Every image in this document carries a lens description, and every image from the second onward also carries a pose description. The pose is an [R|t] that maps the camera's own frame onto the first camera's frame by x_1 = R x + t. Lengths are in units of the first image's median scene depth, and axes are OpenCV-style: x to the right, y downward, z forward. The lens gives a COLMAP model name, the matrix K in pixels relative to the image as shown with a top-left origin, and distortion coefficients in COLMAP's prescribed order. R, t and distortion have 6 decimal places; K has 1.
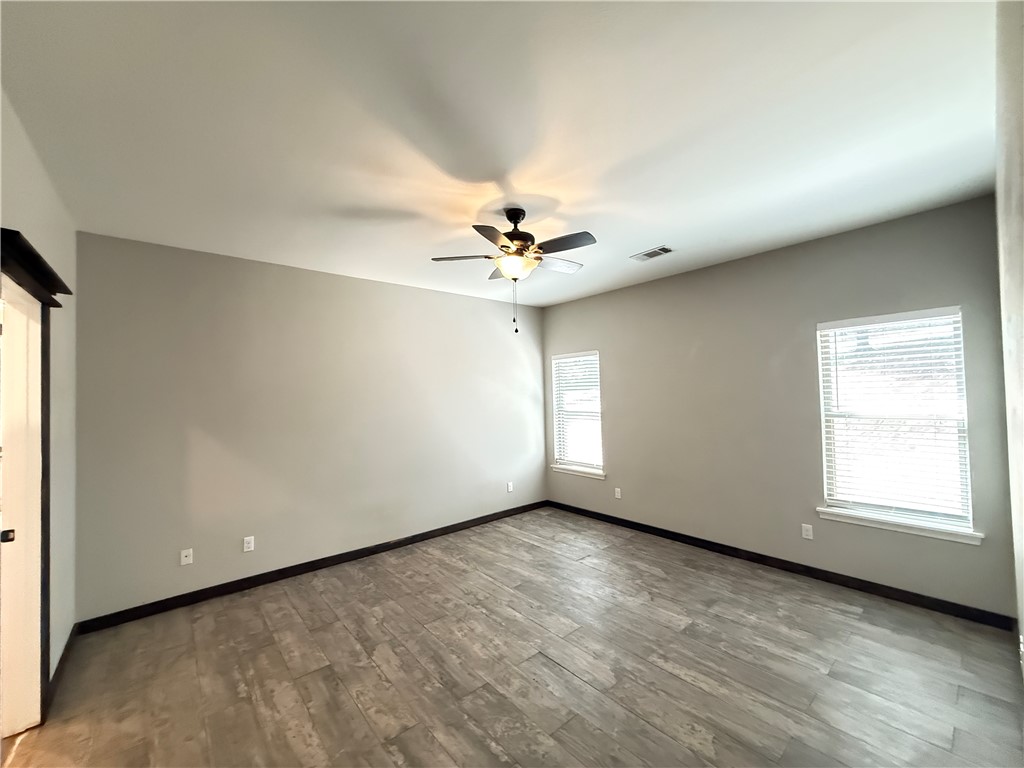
lens RADIAL K [[407.1, 0, 508.8], [0, 407.1, 384.7], [0, 0, 1]] dist [-0.000171, -0.000101]
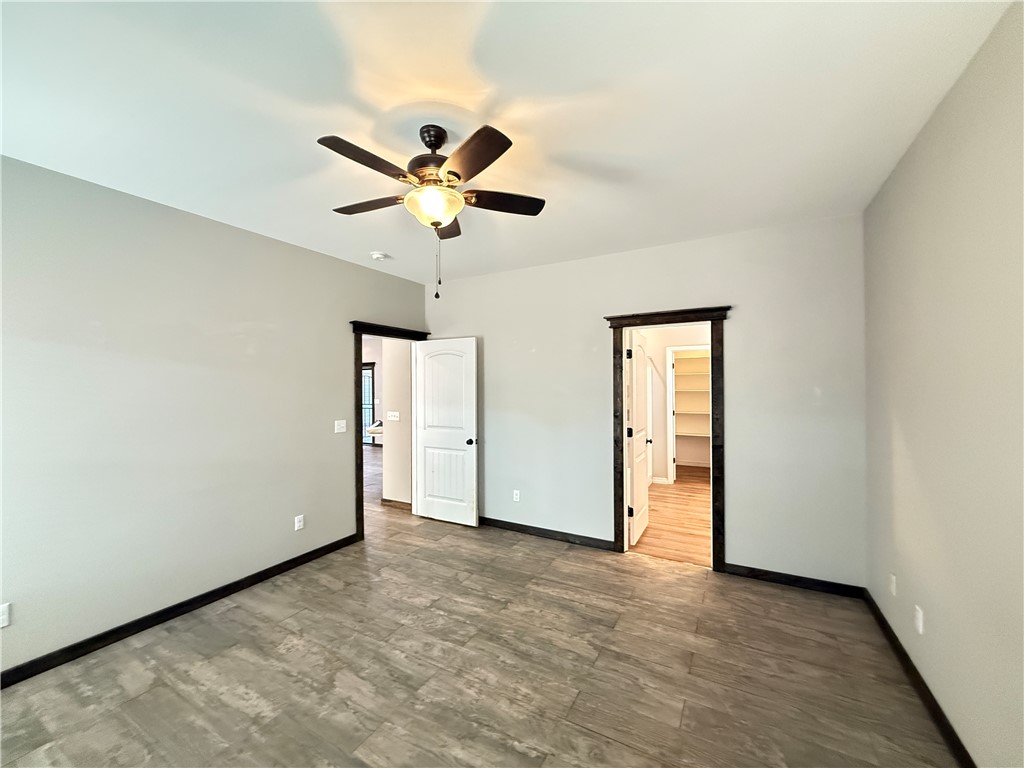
lens RADIAL K [[407.1, 0, 508.8], [0, 407.1, 384.7], [0, 0, 1]] dist [-0.000171, -0.000101]
pose [[-0.938211, 0.030543, -0.344713, 0.175878], [0.038616, 0.999117, -0.016576, 0.049292], [0.343902, -0.028863, -0.938562, 1.970037]]
